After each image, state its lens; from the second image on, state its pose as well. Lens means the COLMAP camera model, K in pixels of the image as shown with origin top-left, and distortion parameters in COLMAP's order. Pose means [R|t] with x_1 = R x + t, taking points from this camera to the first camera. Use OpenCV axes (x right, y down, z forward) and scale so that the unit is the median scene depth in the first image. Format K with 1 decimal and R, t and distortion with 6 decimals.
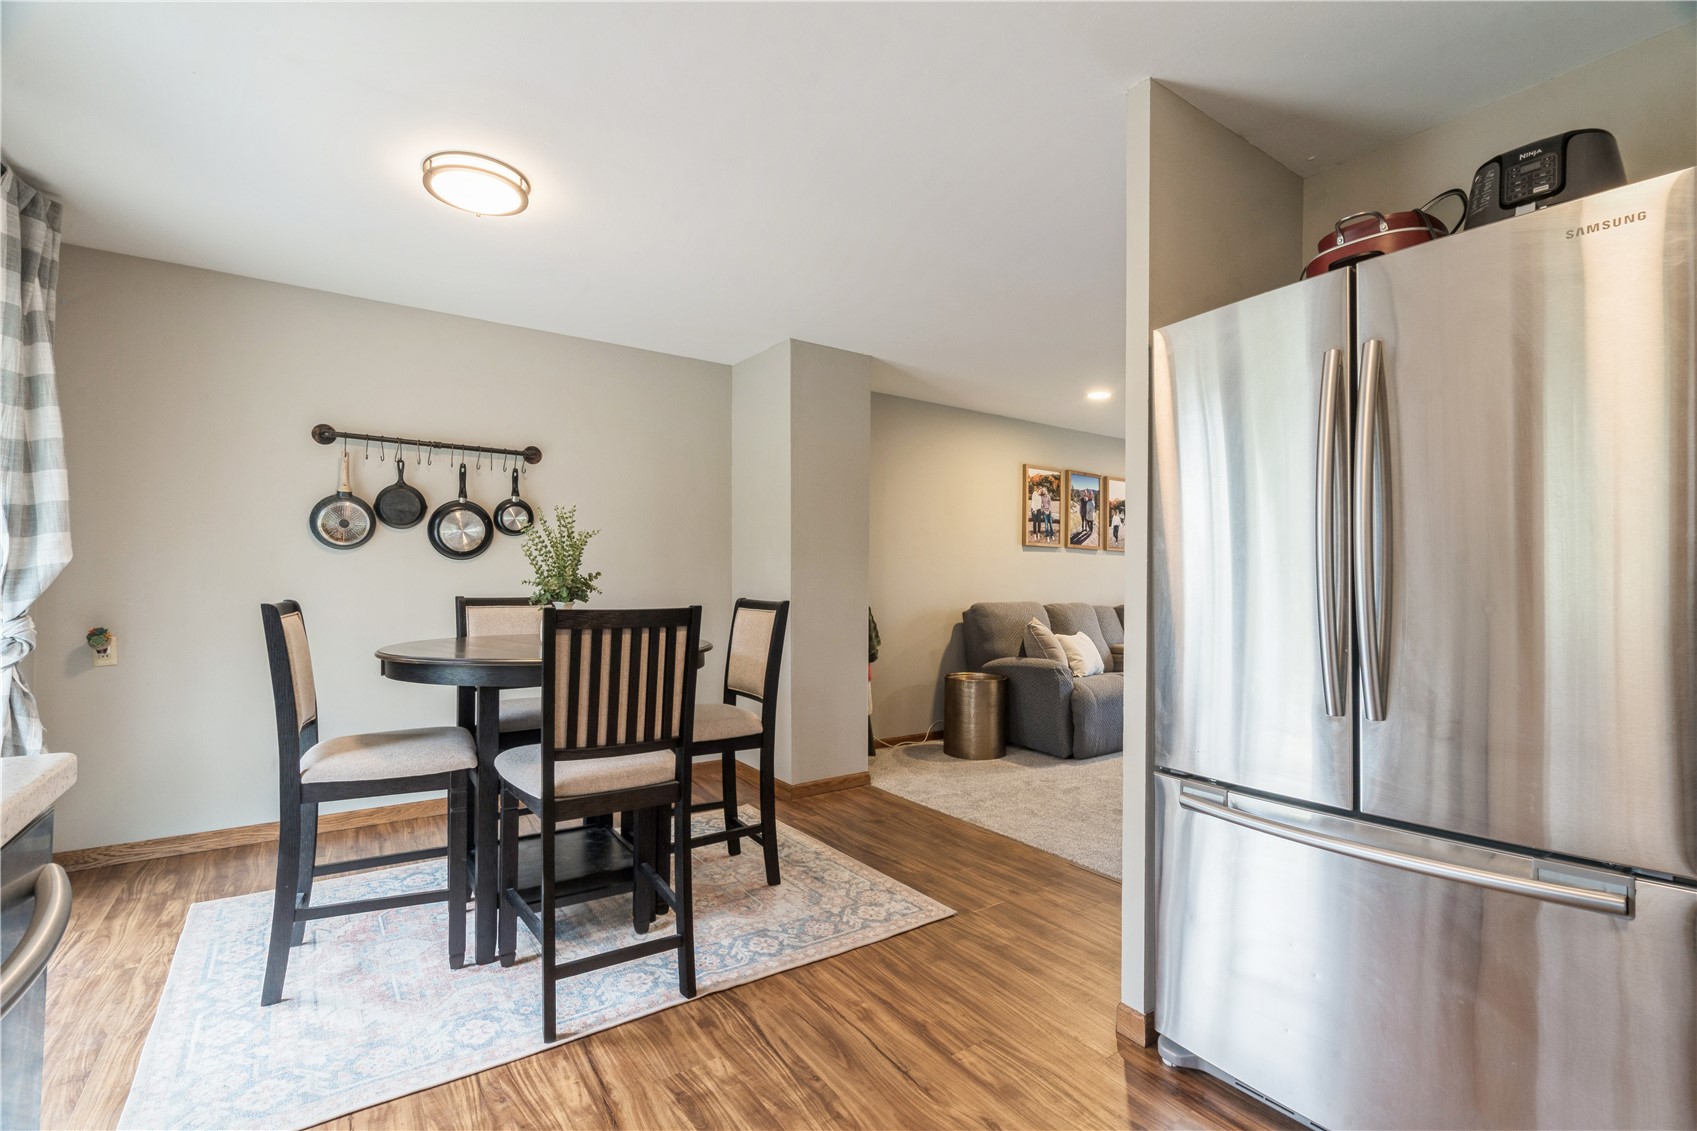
lens RADIAL K [[772.7, 0, 854.8], [0, 772.7, 572.6], [0, 0, 1]] dist [-0.005607, 0.001004]
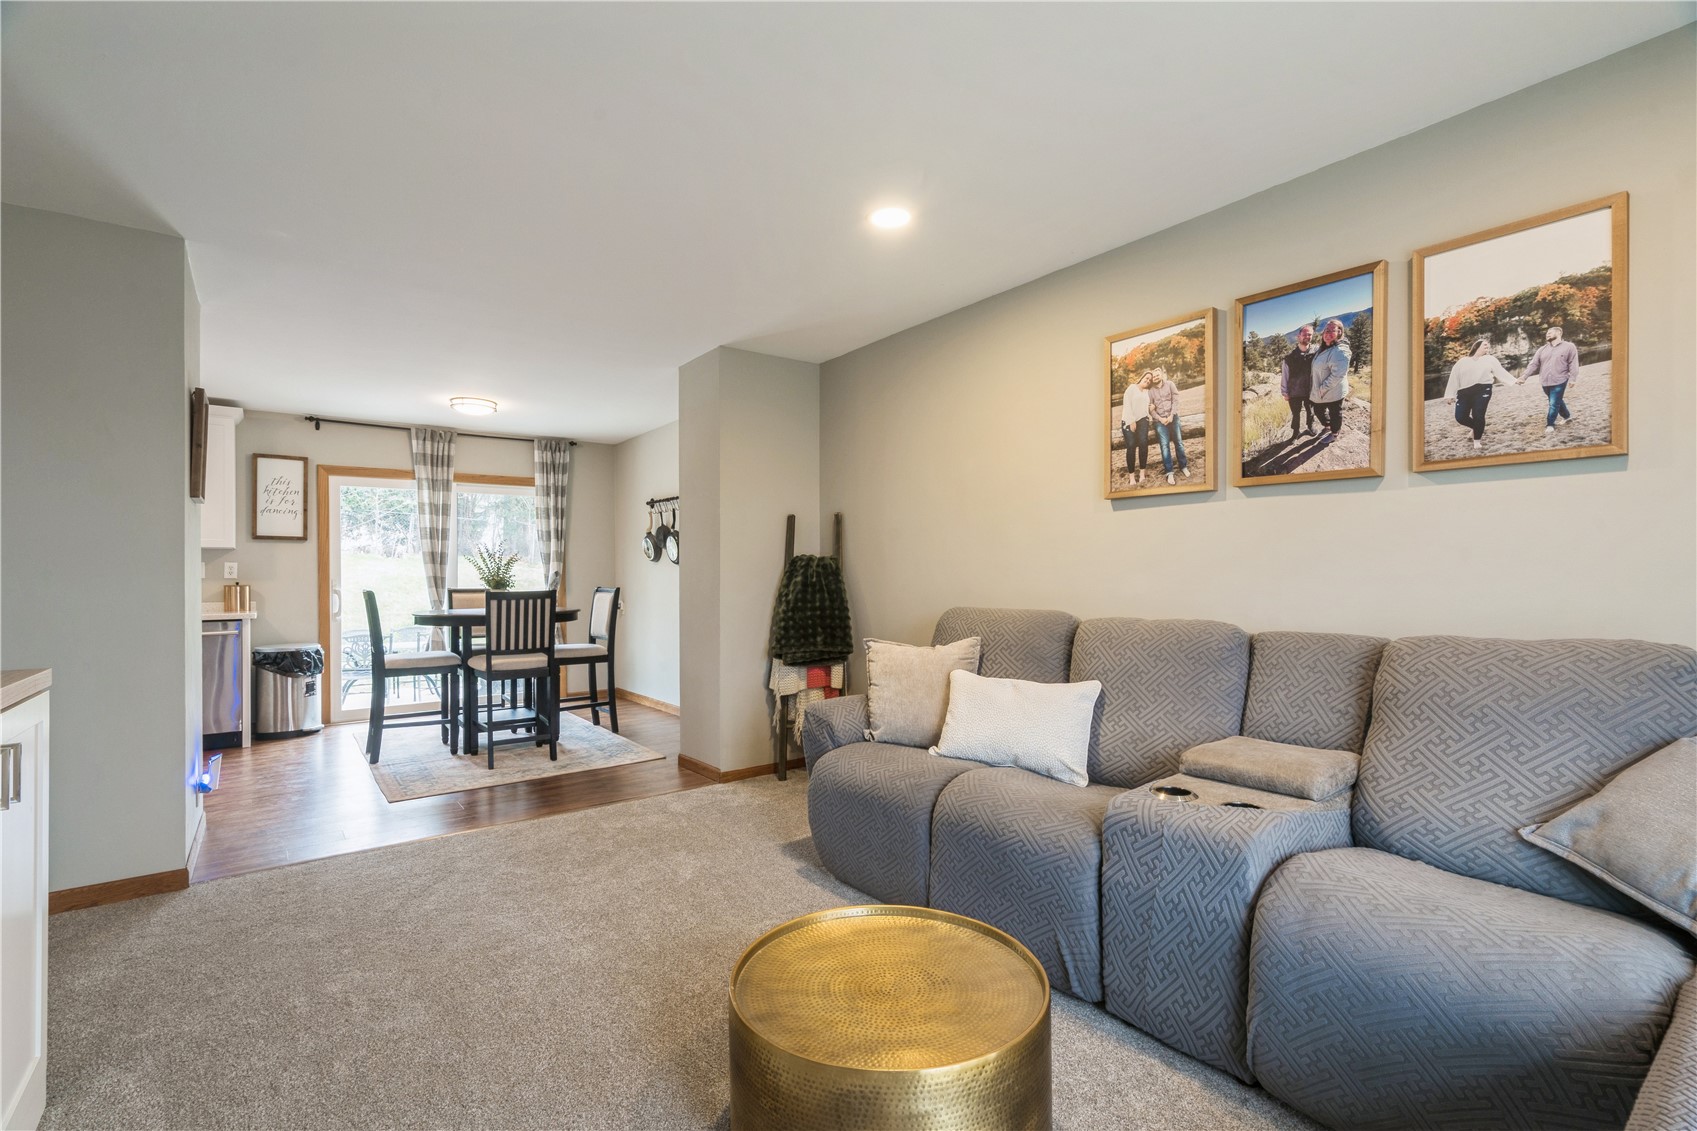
lens RADIAL K [[772.7, 0, 839.8], [0, 772.7, 570.4], [0, 0, 1]] dist [-0.005607, 0.001004]
pose [[0.005018, -0.014113, -0.999888, 1.187625], [0.015015, 0.999789, -0.014036, 0.025127], [0.999875, -0.014943, 0.005229, 1.354235]]
